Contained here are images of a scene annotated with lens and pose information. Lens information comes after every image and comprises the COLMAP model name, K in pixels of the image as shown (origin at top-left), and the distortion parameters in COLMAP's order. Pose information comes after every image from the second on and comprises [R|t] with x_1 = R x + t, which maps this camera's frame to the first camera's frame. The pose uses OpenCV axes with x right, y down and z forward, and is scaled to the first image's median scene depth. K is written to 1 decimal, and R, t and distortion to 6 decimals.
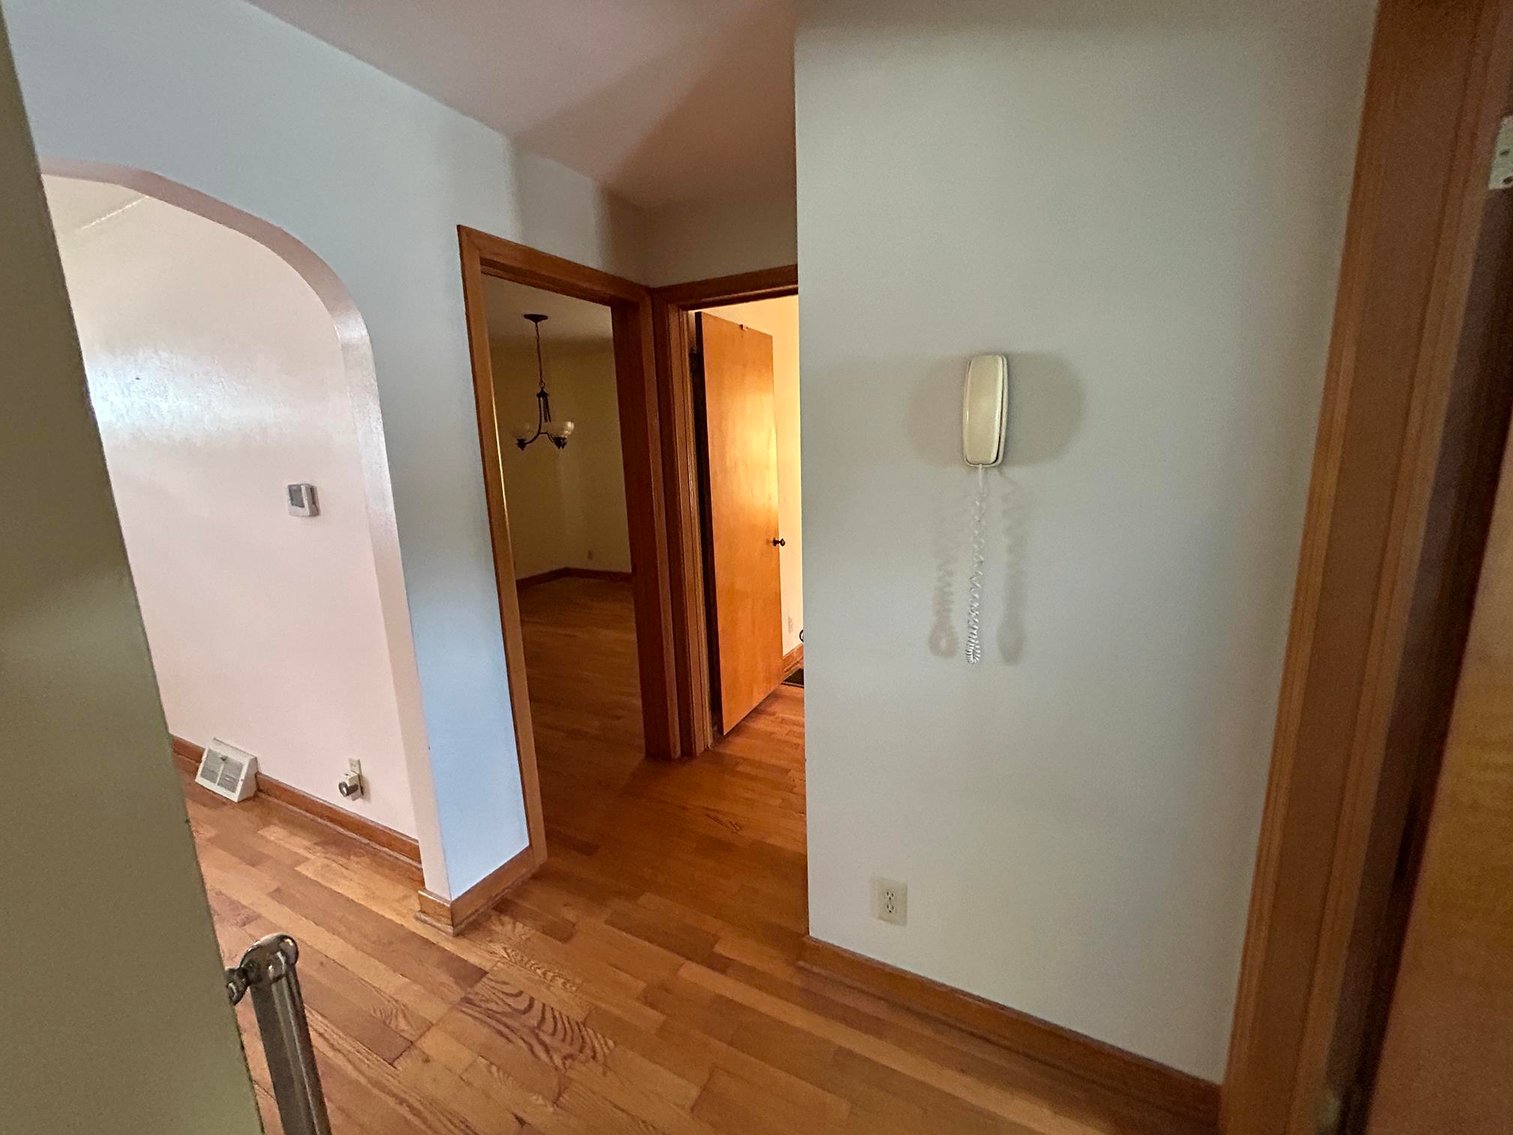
lens RADIAL K [[619.0, 0, 760.5], [0, 619.0, 564.2], [0, 0, 1]] dist [-0.001409, 0.001449]
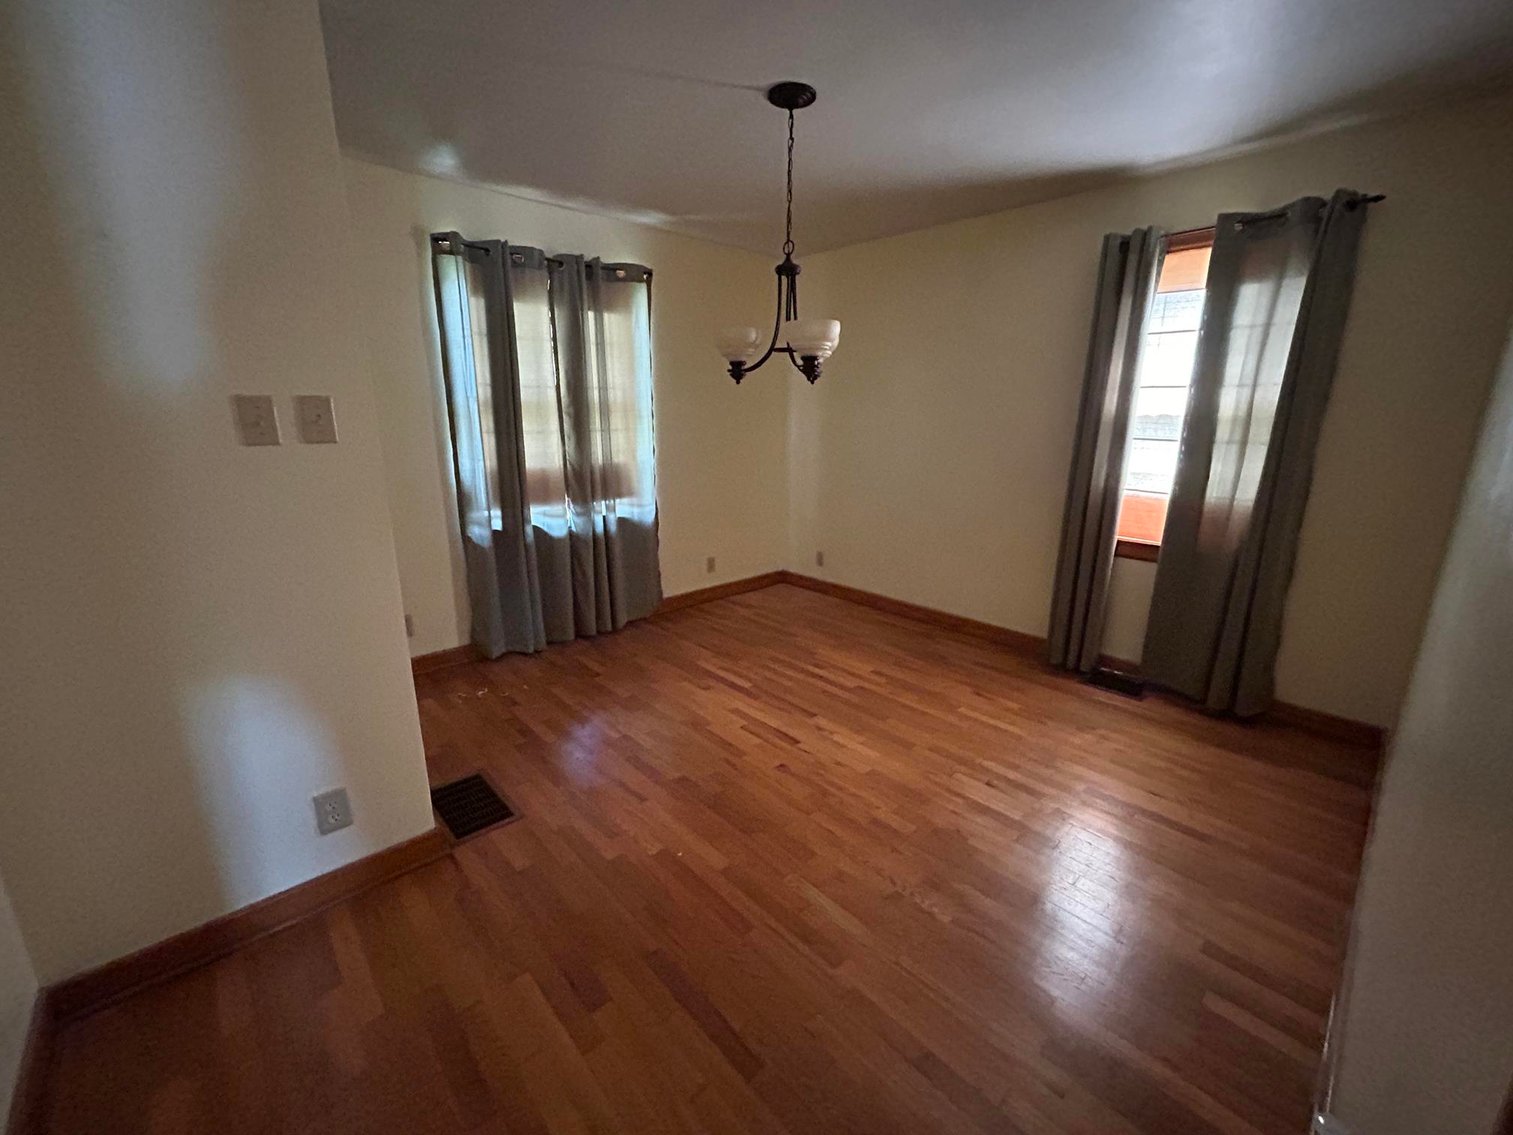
lens RADIAL K [[619.0, 0, 758.6], [0, 619.0, 569.8], [0, 0, 1]] dist [-0.001409, 0.001449]
pose [[0.940199, 0.123873, -0.317304, -0.188602], [-0.105760, 0.991653, 0.073756, -0.071785], [0.323792, -0.035787, 0.945451, 0.521541]]
